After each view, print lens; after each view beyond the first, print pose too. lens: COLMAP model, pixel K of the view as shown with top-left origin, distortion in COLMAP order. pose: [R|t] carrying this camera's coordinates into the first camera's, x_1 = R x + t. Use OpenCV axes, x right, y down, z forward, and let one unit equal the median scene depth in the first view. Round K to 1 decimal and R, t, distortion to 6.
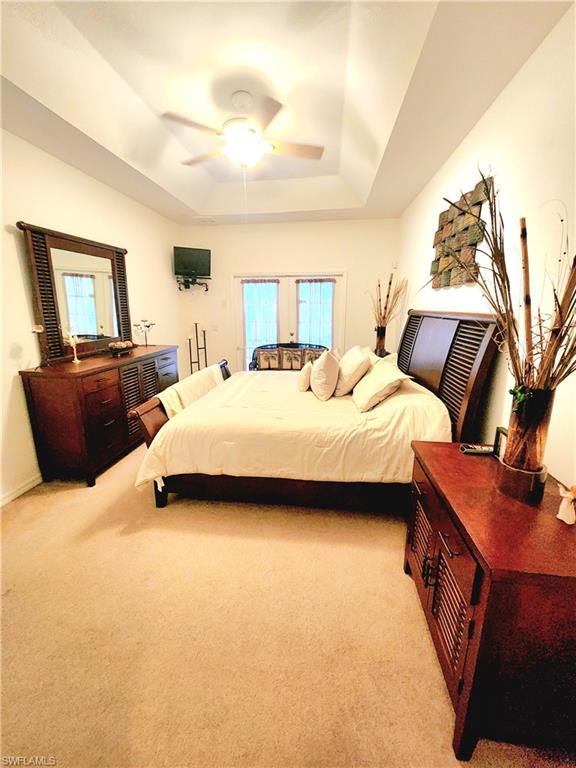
lens RADIAL K [[313.9, 0, 288.0], [0, 313.9, 384.0], [0, 0, 1]] dist [0.003064, -0.003579]
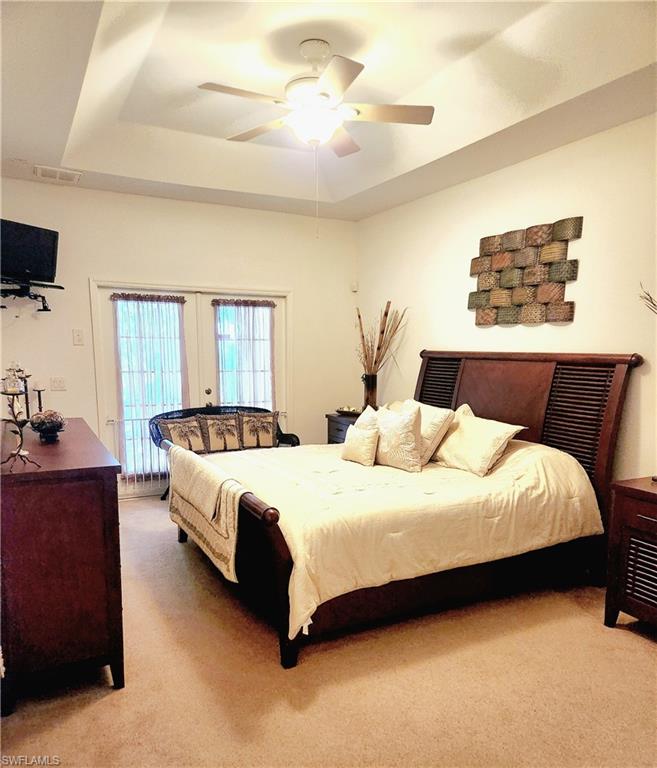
lens RADIAL K [[593.3, 0, 330.3], [0, 593.3, 446.8], [0, 0, 1]] dist [0.052608, 0.001422]
pose [[0.818558, -0.089106, 0.567470, -0.693816], [0.128728, 0.991225, -0.030041, 0.007658], [-0.559814, 0.097639, 0.822846, -0.032895]]
